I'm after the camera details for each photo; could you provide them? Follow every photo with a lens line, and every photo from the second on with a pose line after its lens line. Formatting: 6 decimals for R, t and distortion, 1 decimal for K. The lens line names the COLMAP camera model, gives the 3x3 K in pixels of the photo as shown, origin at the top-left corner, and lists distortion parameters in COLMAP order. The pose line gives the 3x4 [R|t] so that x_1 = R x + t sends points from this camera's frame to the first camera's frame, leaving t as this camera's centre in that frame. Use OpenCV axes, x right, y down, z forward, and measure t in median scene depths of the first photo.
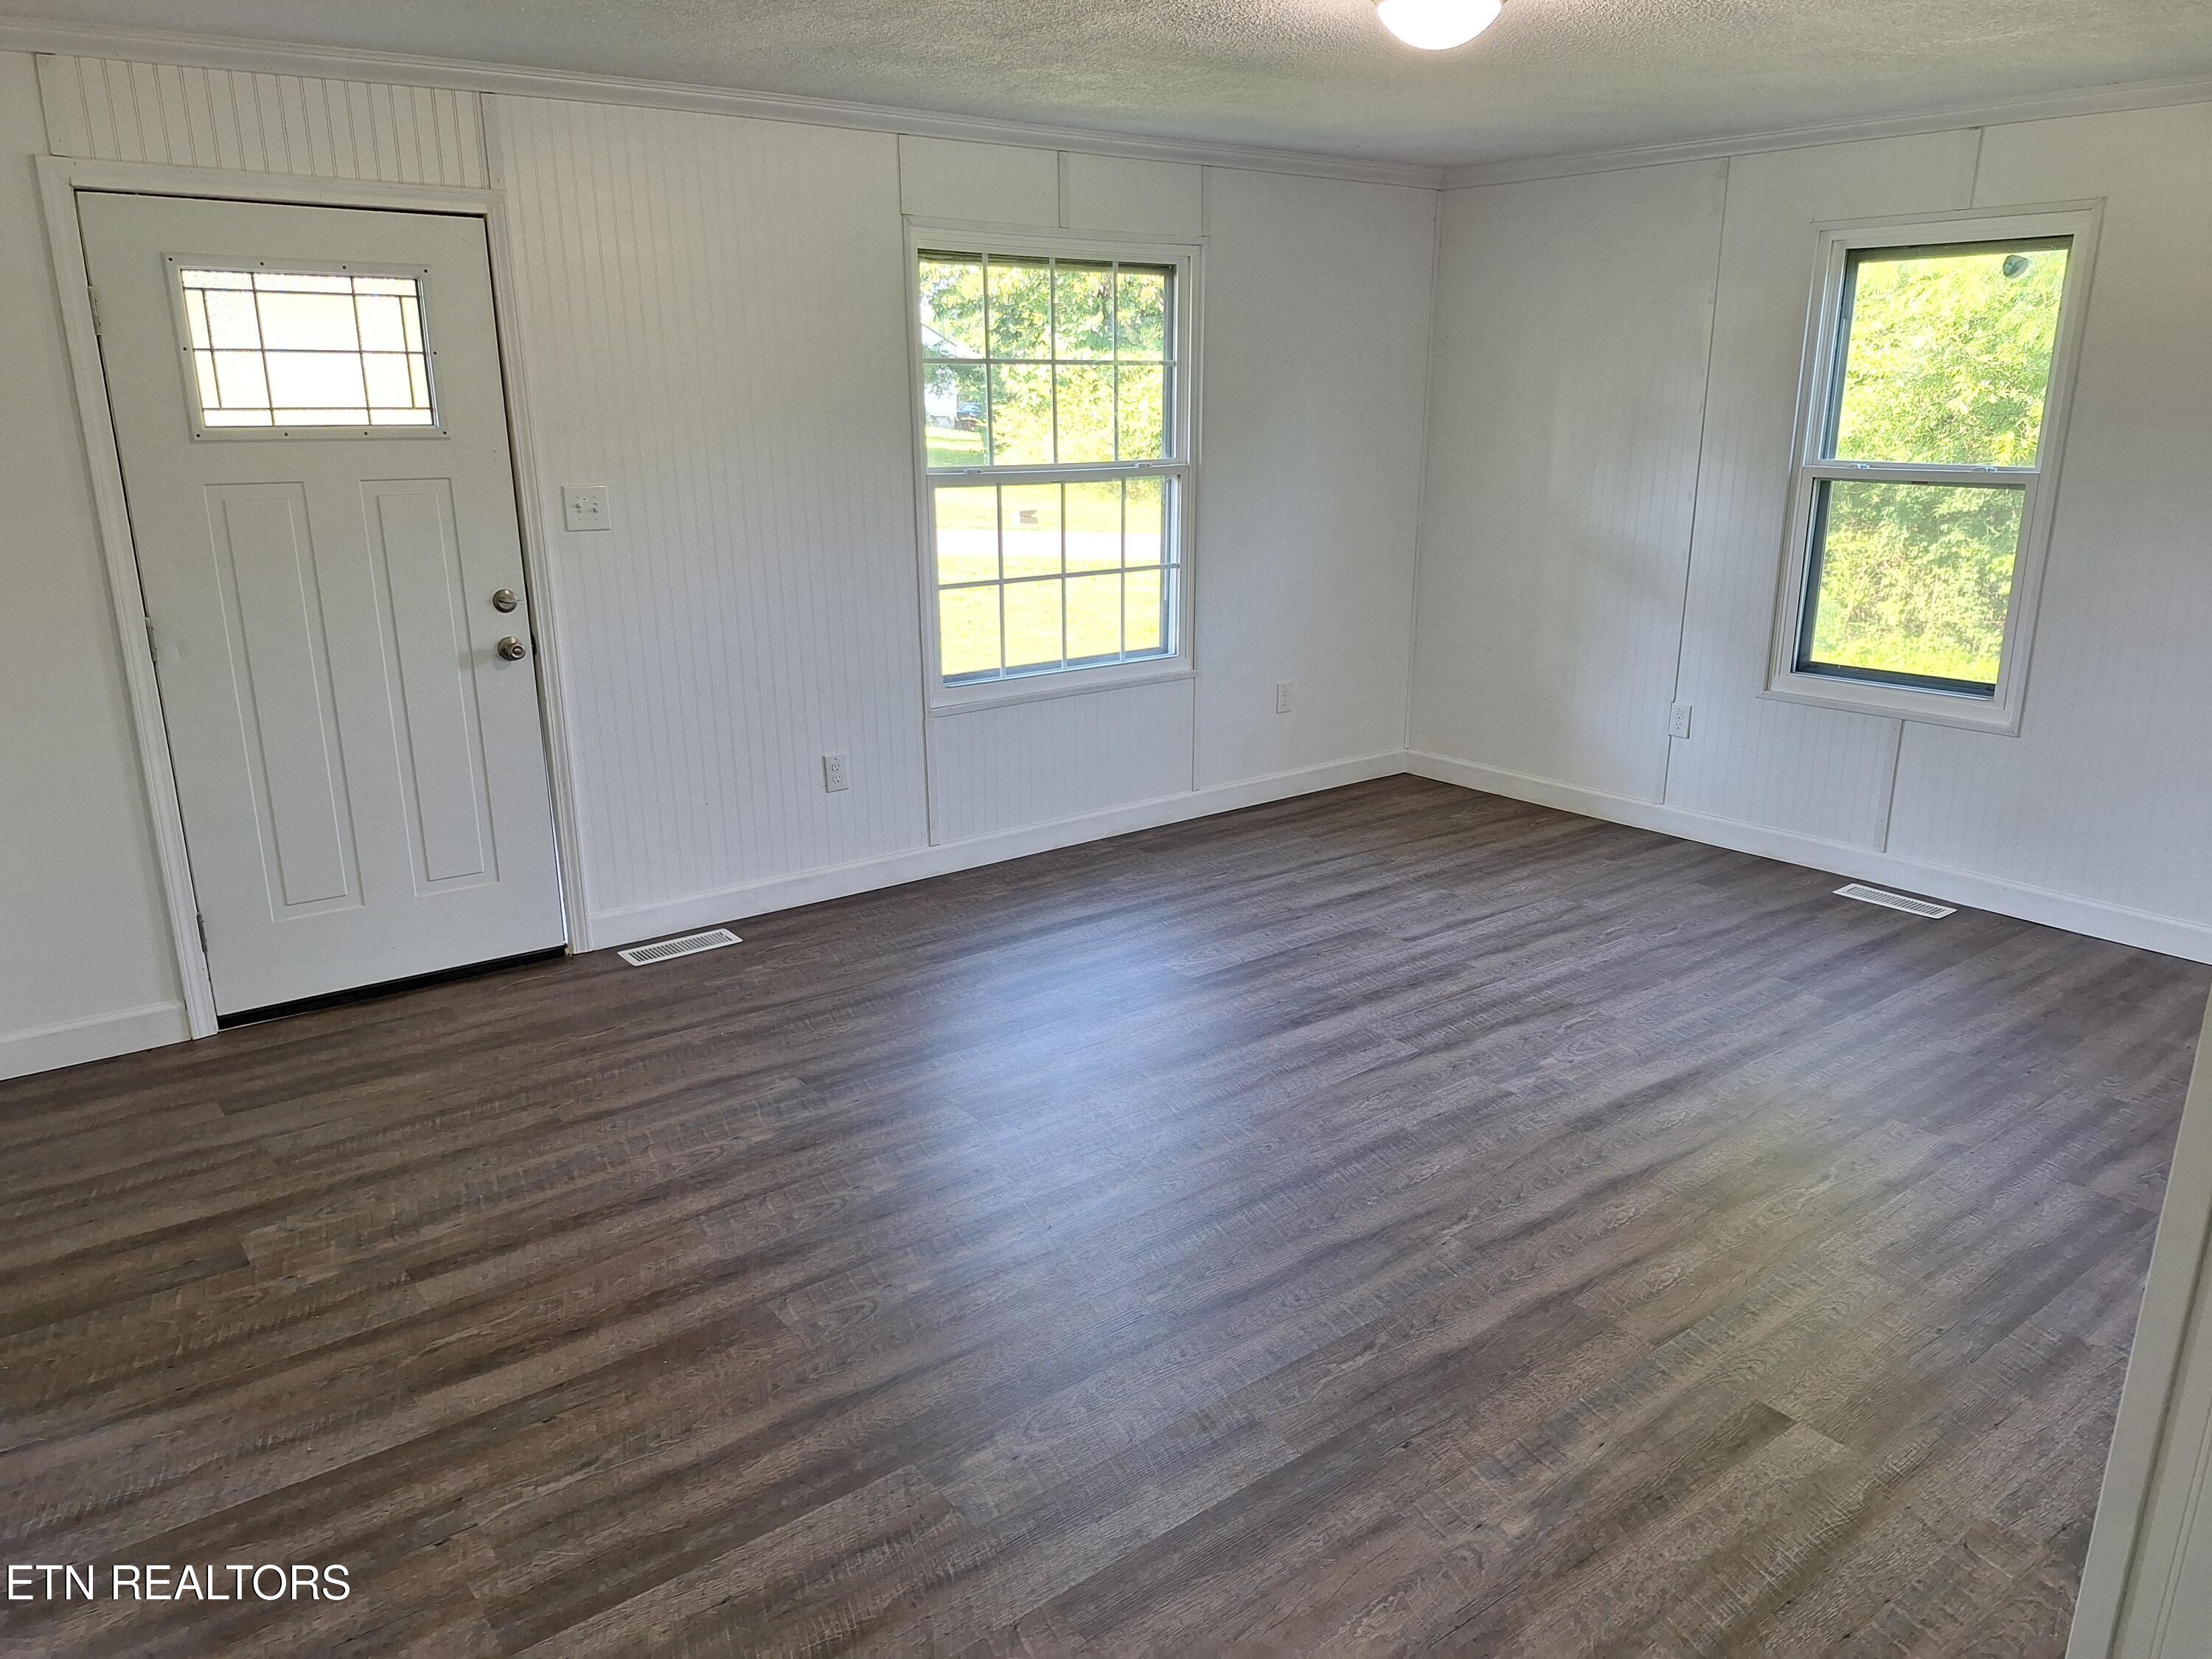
lens RADIAL K [[1549.5, 0, 1126.9], [0, 1549.5, 848.3], [0, 0, 1]] dist [0.080285, -0.091314]
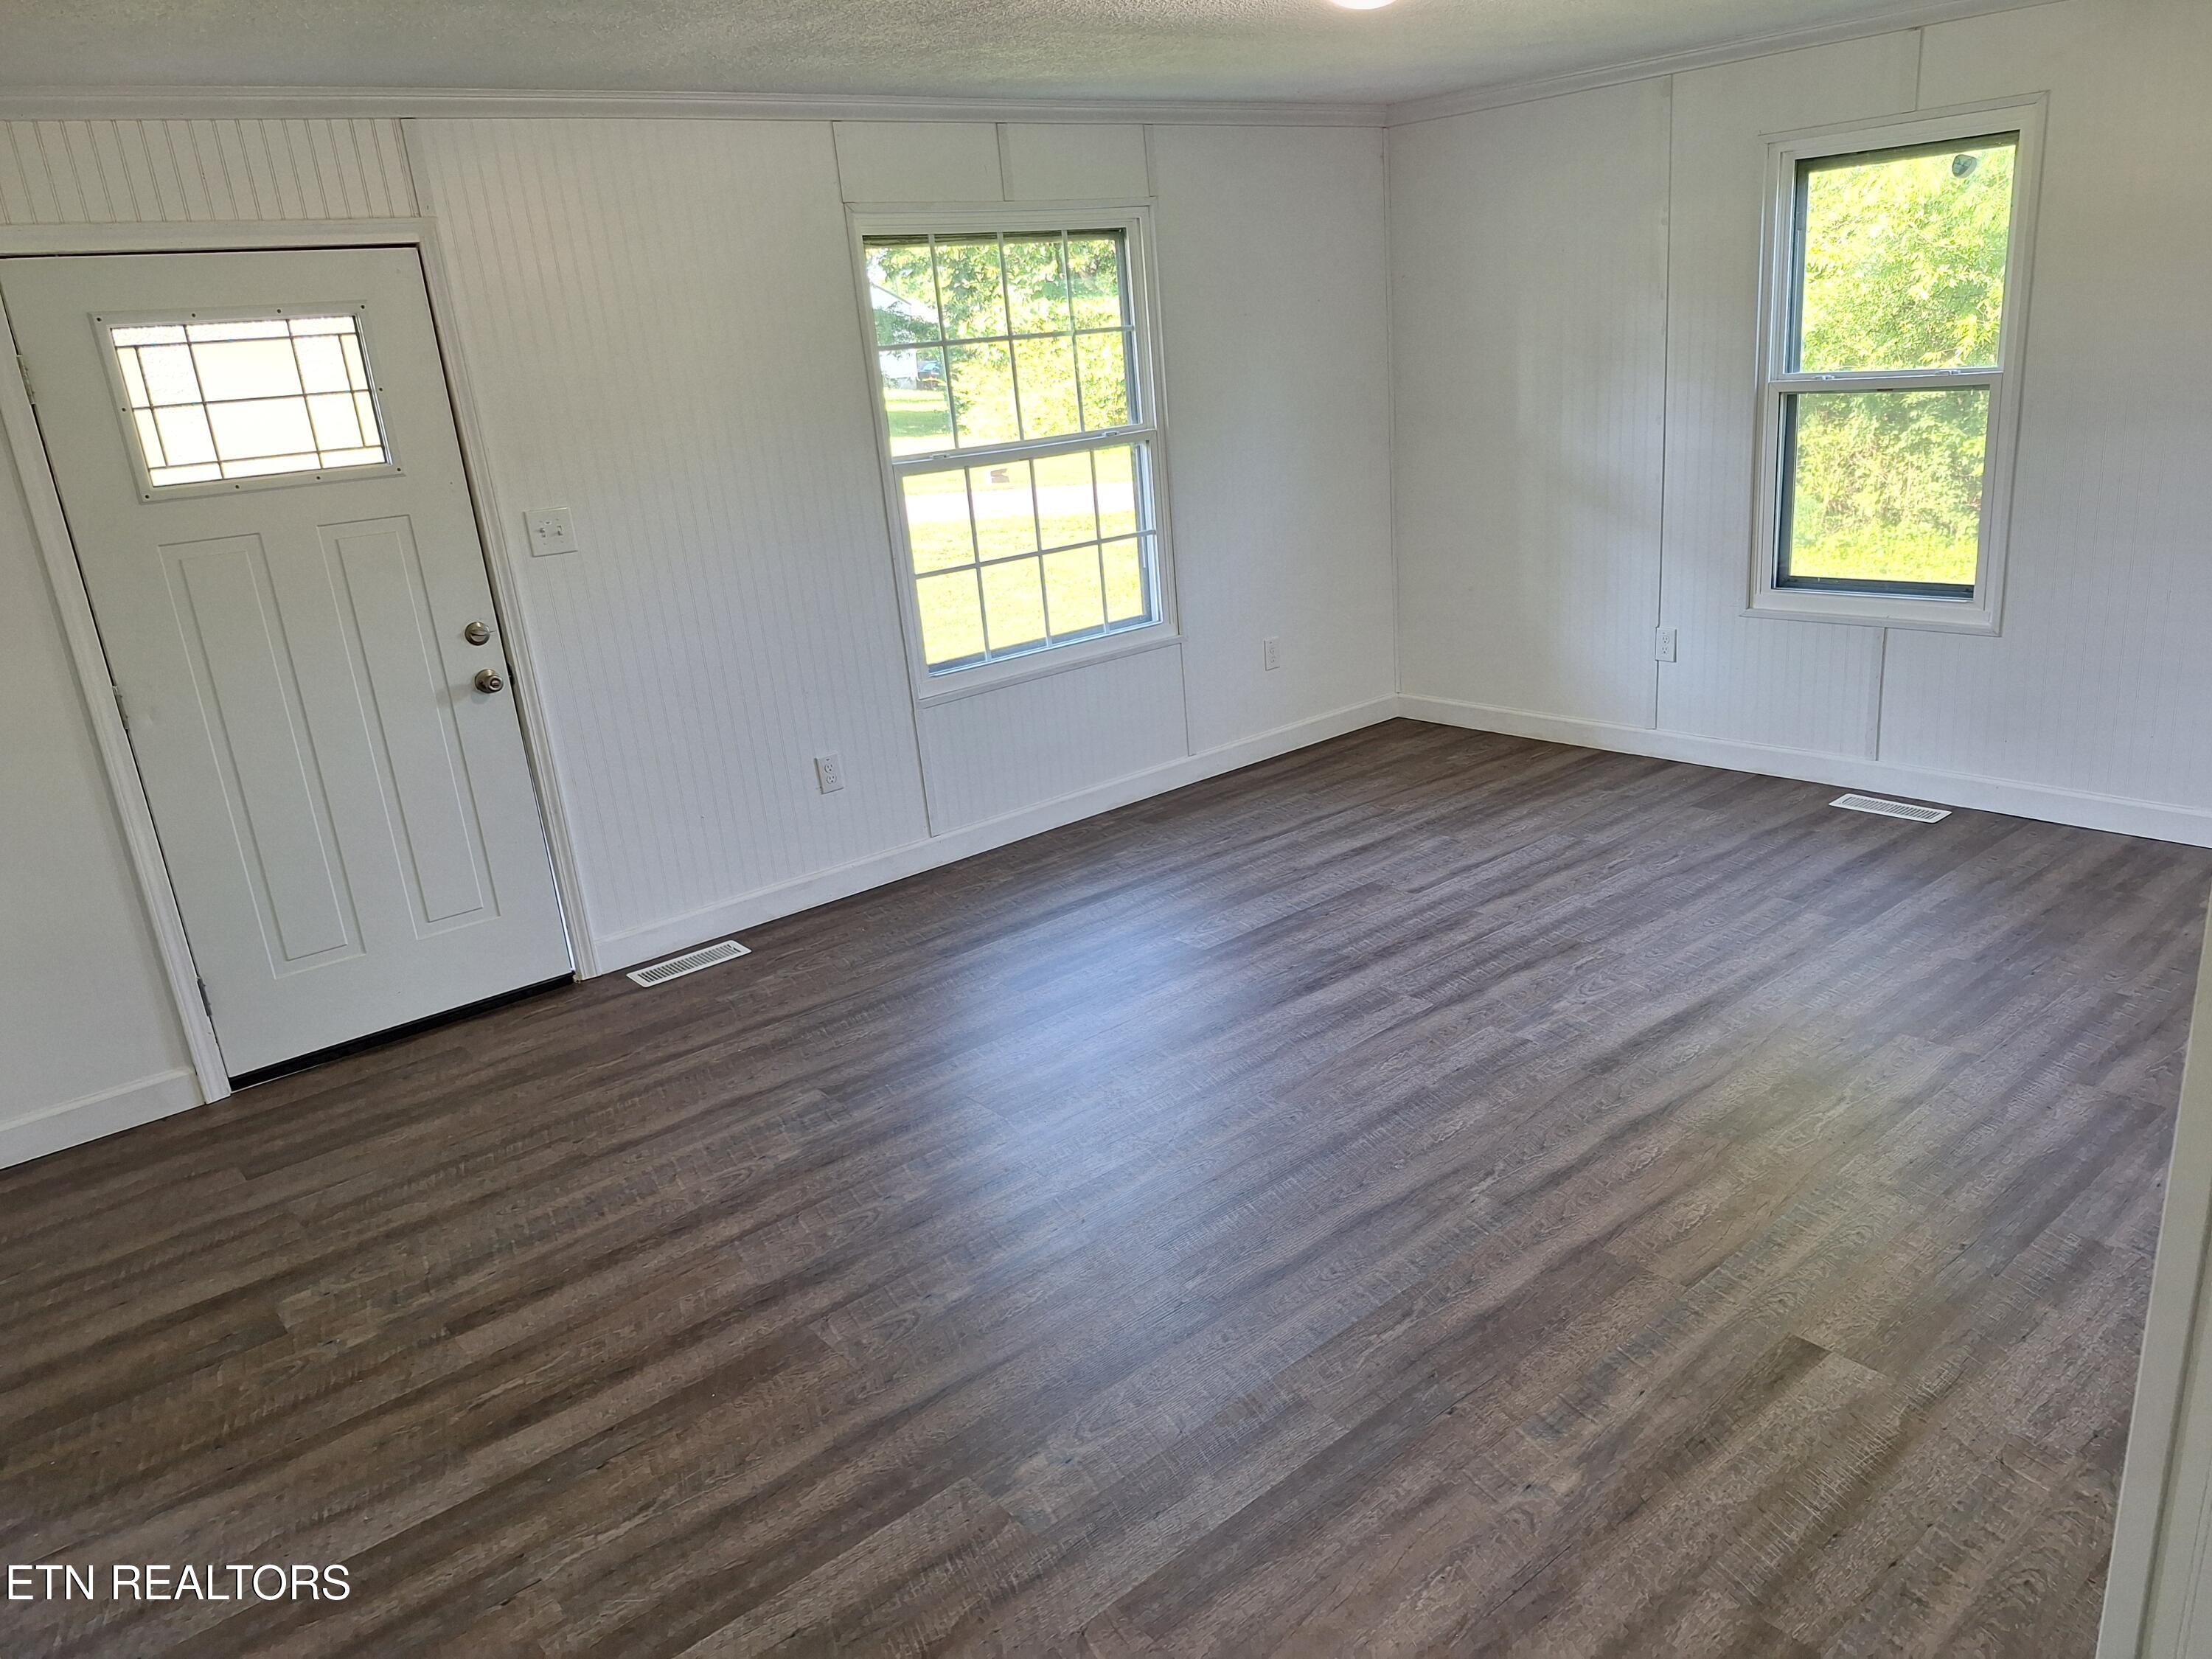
lens RADIAL K [[1549.5, 0, 1158.4], [0, 1549.5, 843.8], [0, 0, 1]] dist [0.080285, -0.091314]
pose [[0.996112, -0.086560, 0.016406, 0.003004], [0.085985, 0.995749, 0.033022, -0.023936], [-0.019195, -0.031483, 0.999320, 0.000702]]
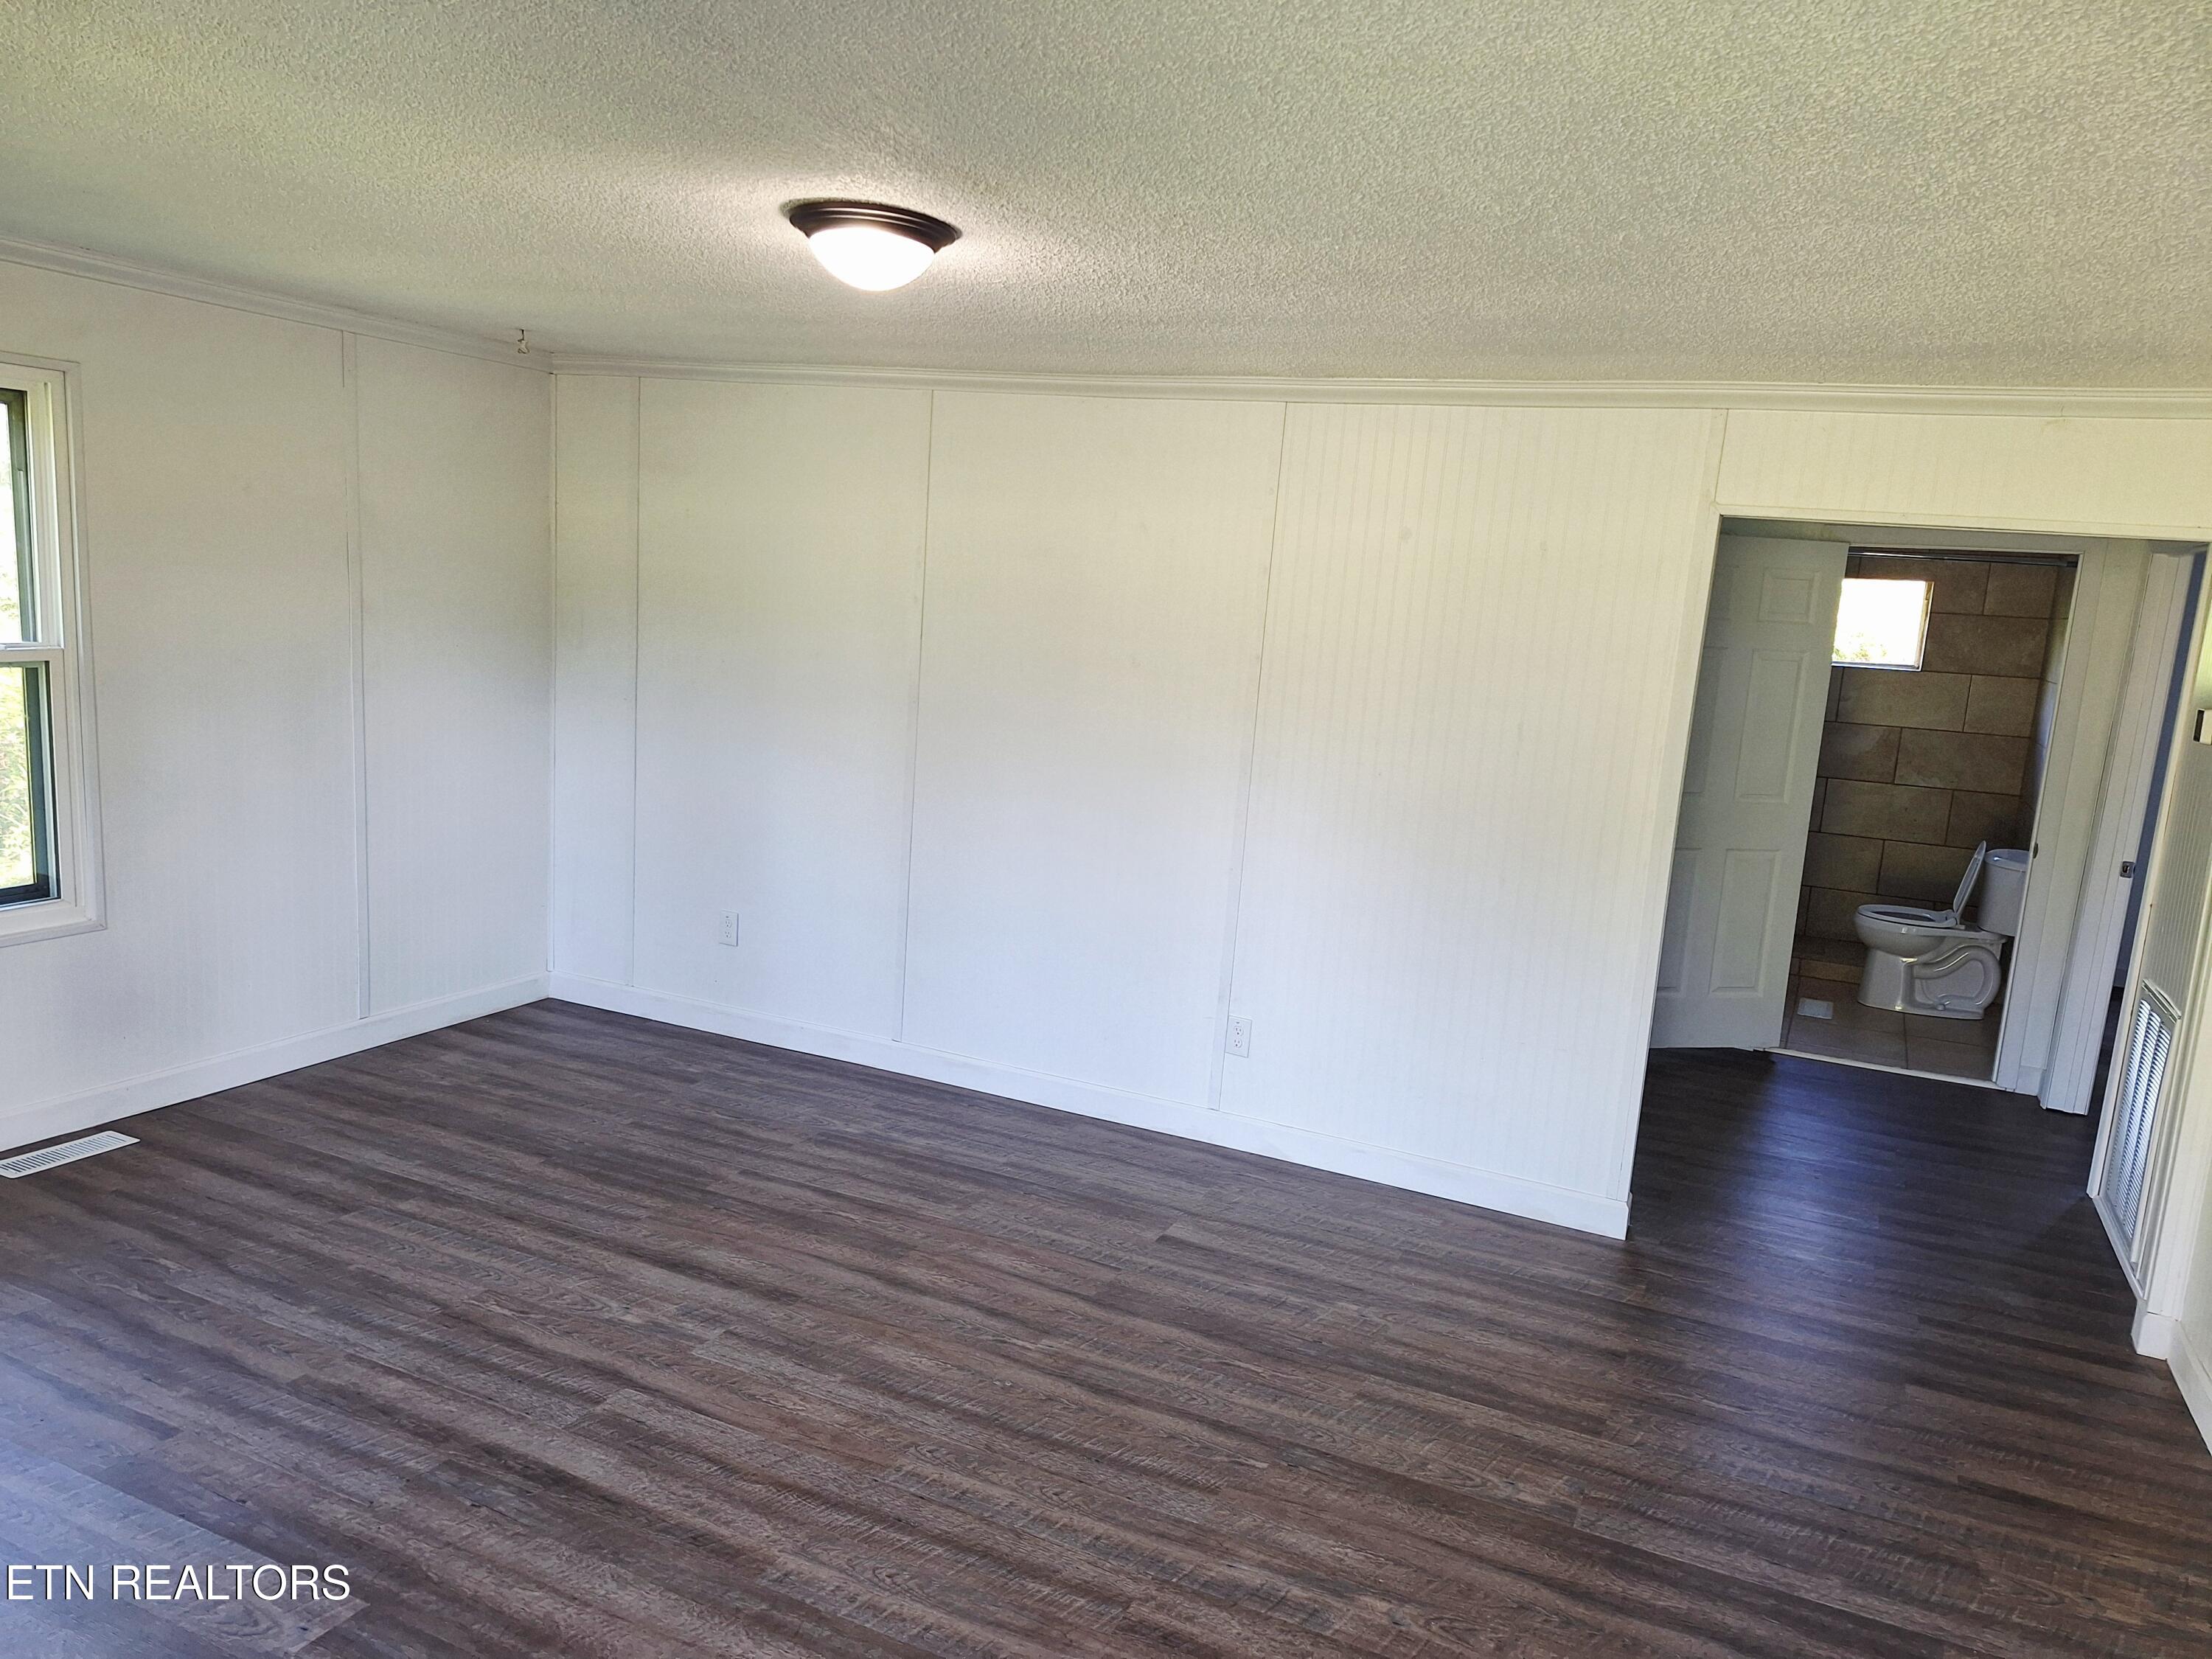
lens RADIAL K [[1549.5, 0, 1121.8], [0, 1549.5, 834.5], [0, 0, 1]] dist [0.080285, -0.091314]
pose [[-0.444781, -0.166144, 0.880094, -0.634971], [0.192813, 0.941841, 0.275244, -0.336319], [-0.874639, 0.292116, -0.386878, 1.071078]]
